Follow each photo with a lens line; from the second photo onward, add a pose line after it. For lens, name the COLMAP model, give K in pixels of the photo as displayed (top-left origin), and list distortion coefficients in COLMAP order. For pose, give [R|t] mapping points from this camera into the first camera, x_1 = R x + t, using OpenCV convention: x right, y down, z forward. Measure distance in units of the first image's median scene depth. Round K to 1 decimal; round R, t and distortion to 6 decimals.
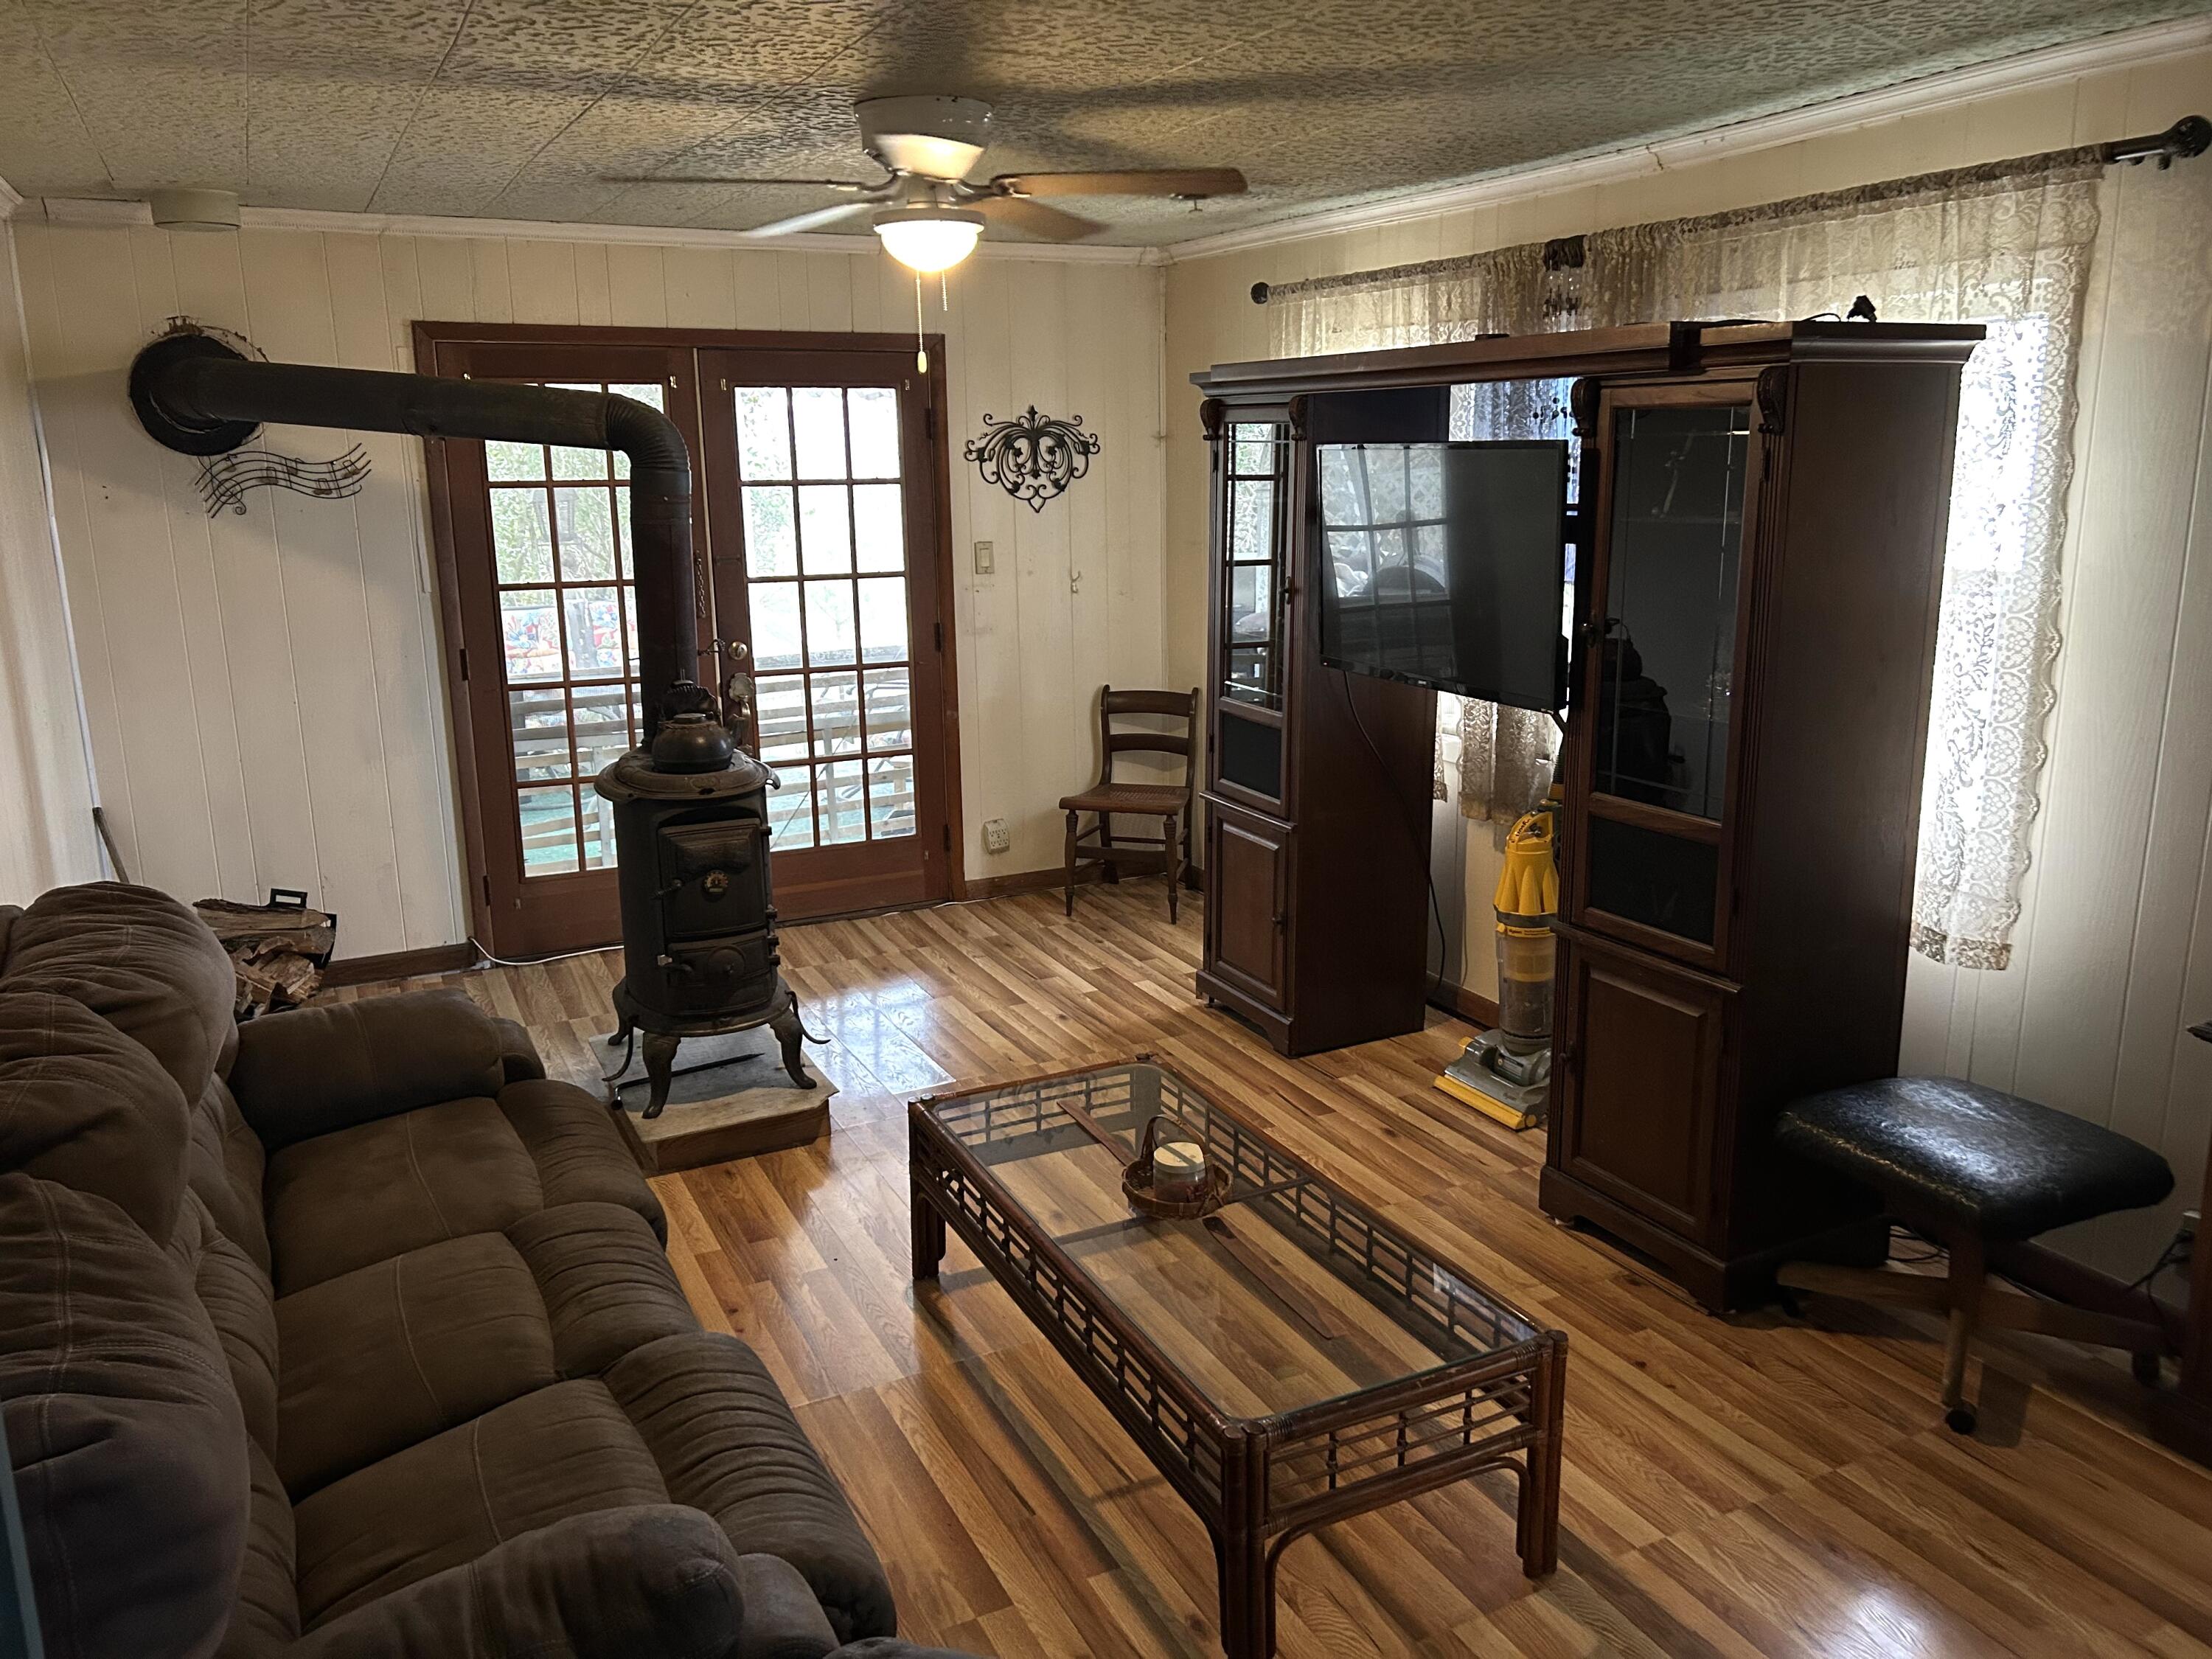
lens RADIAL K [[1669.0, 0, 1110.5], [0, 1669.0, 832.0], [0, 0, 1]] dist [0.050183, -0.059491]
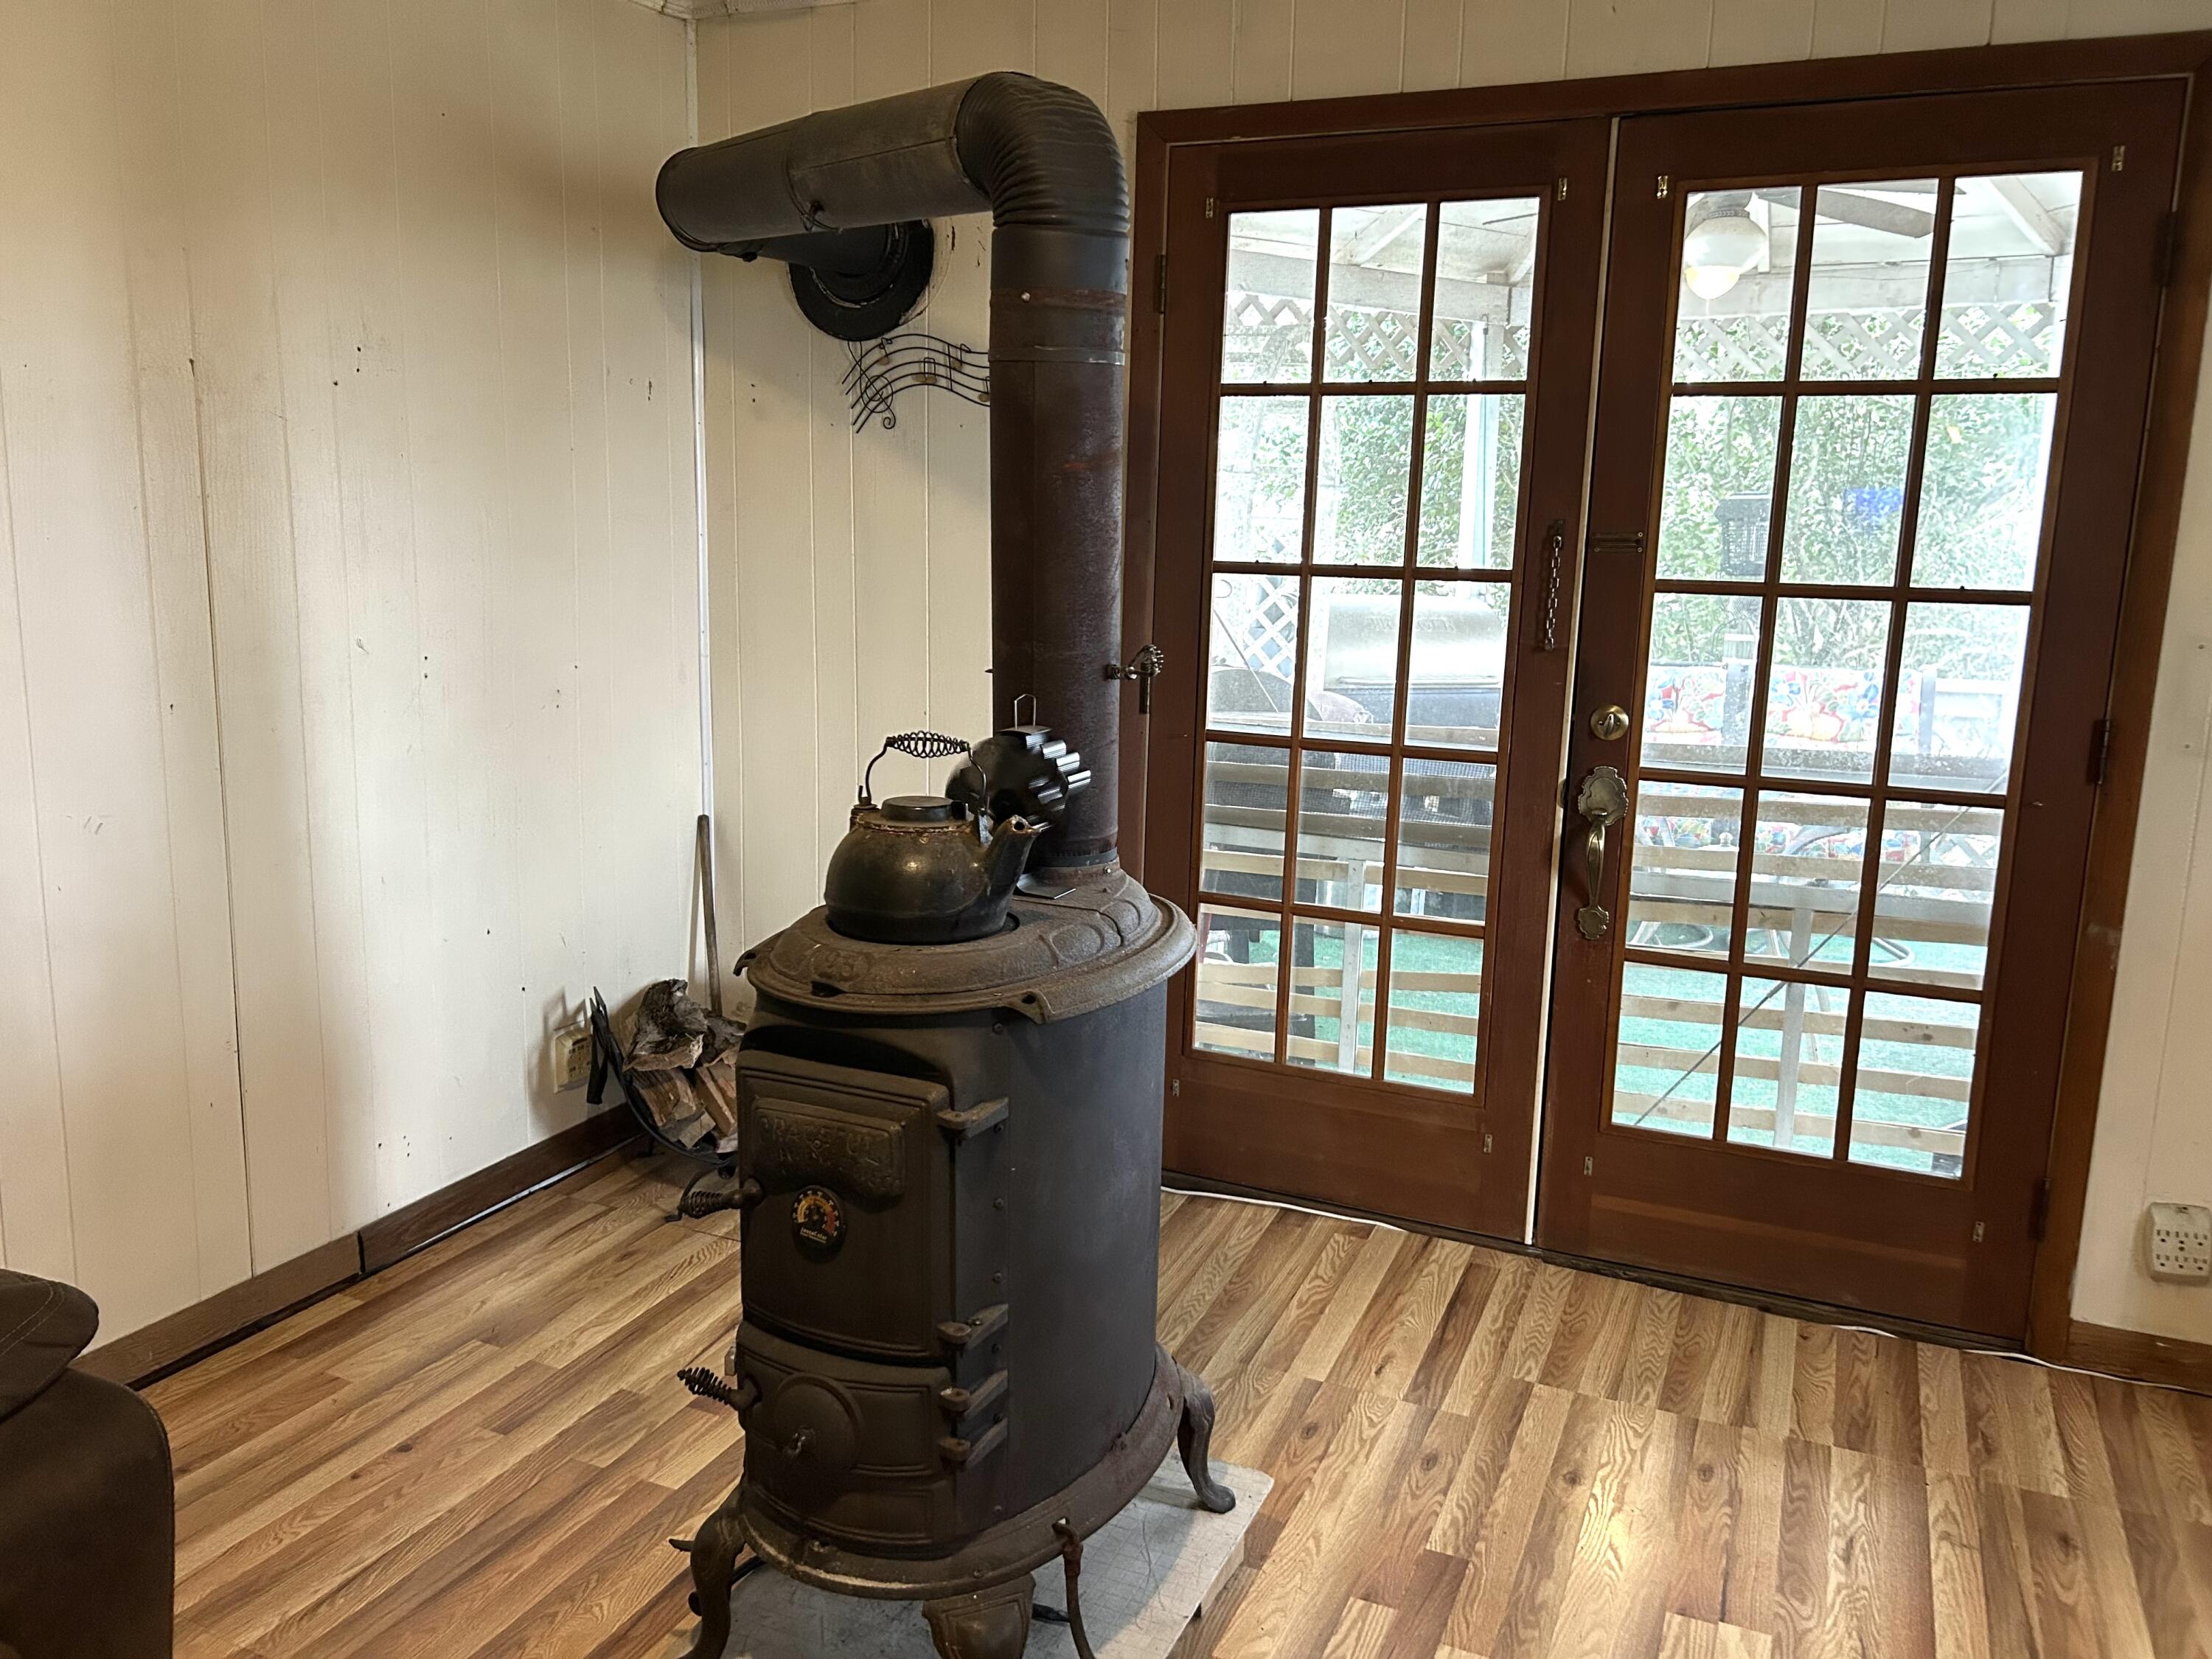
lens RADIAL K [[1669.0, 0, 1110.5], [0, 1669.0, 832.0], [0, 0, 1]] dist [0.050183, -0.059491]
pose [[0.633819, 0.165855, -0.755491, 0.080361], [-0.207148, 0.977459, 0.040797, -0.076032], [0.745227, 0.130640, 0.653888, 0.652751]]
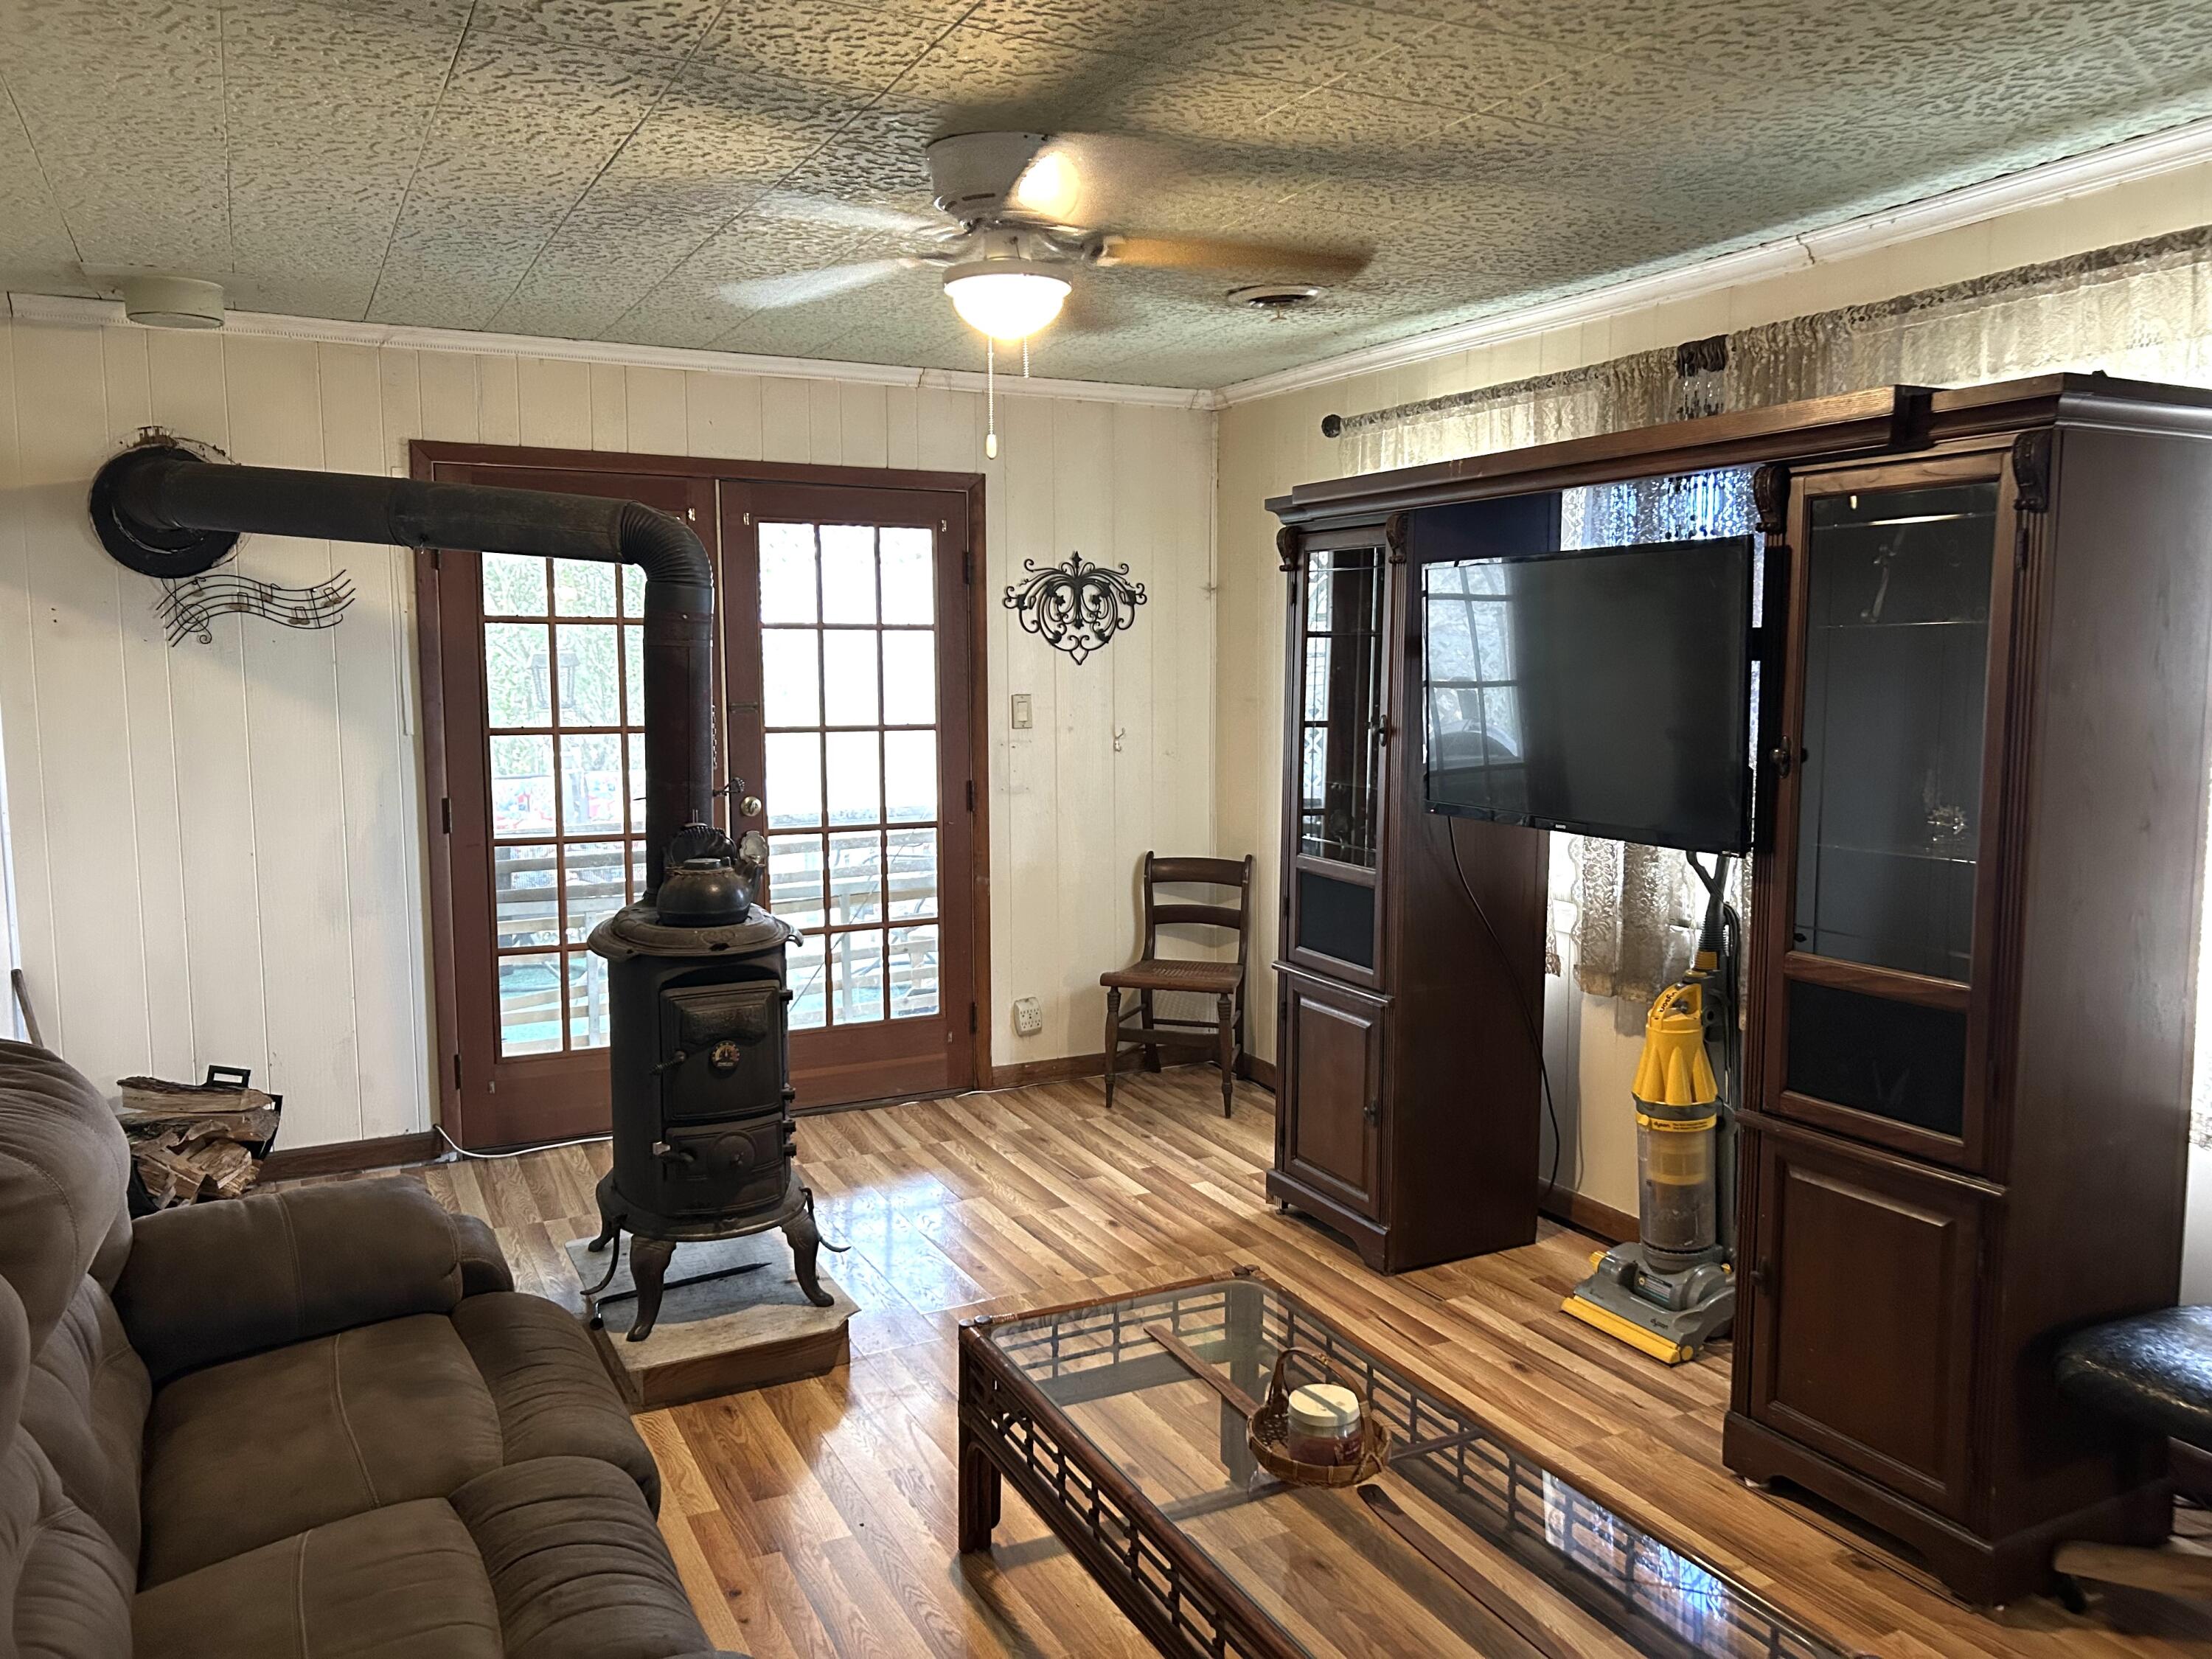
lens RADIAL K [[1665.2, 0, 1106.3], [0, 1665.2, 843.7], [0, 0, 1]] dist [0.049067, -0.057923]
pose [[0.999928, 0.010357, 0.005977, -0.041422], [-0.009592, 0.993159, -0.116373, 0.017025], [-0.007141, 0.116308, 0.993188, 0.121747]]
